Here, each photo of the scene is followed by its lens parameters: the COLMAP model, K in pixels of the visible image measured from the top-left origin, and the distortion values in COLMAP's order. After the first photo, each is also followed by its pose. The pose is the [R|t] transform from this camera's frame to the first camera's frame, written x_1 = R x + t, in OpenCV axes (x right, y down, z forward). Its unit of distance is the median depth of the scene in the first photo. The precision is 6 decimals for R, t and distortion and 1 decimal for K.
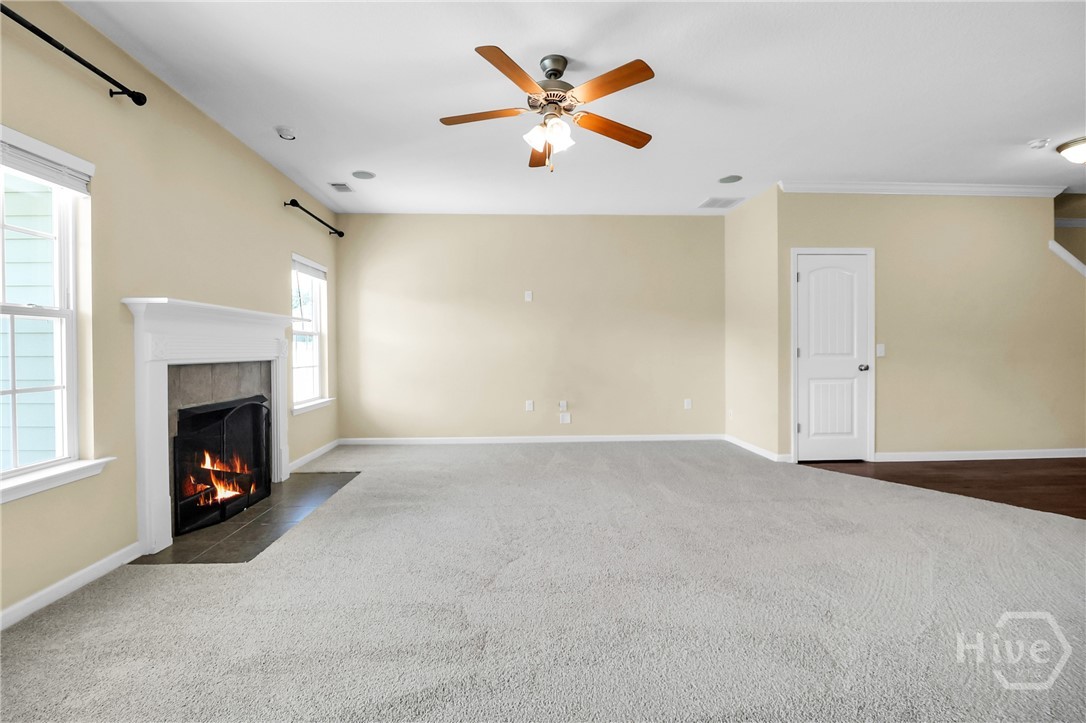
lens RADIAL K [[501.1, 0, 536.3], [0, 501.1, 354.9], [0, 0, 1]] dist [-0.015604, -0.000852]
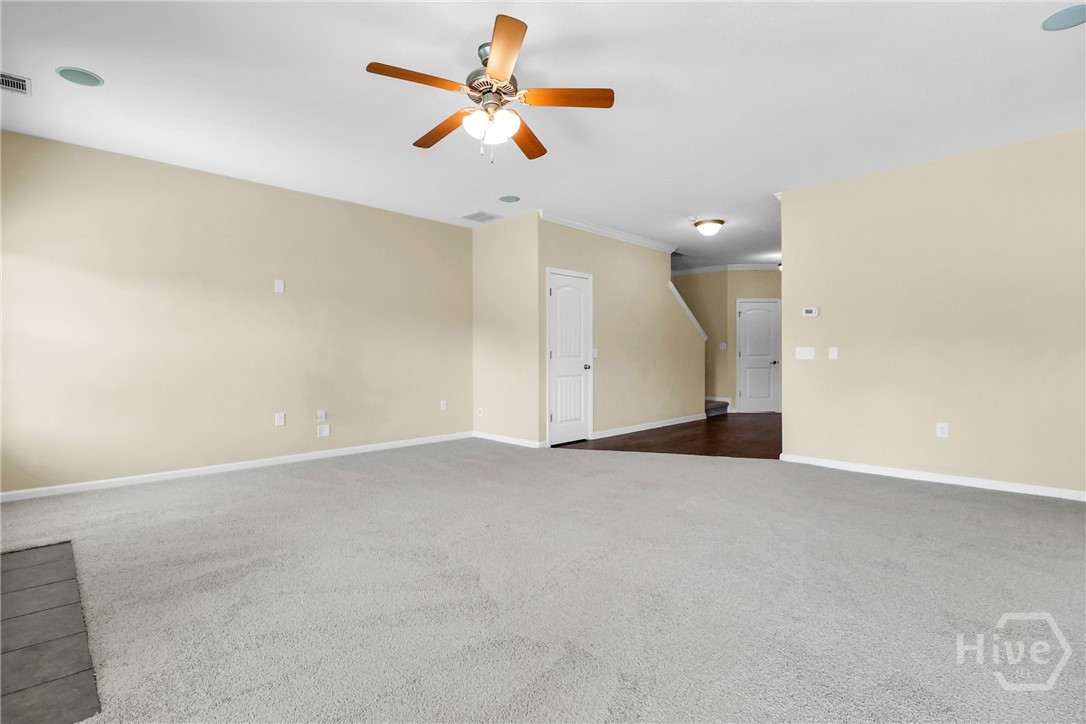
lens RADIAL K [[501.1, 0, 536.3], [0, 501.1, 355.4], [0, 0, 1]] dist [-0.015604, -0.000852]
pose [[0.745084, 0.001816, 0.666968, -0.303979], [0.005324, 0.999948, -0.008671, 0.006917], [-0.666950, 0.010012, 0.745036, 0.128371]]
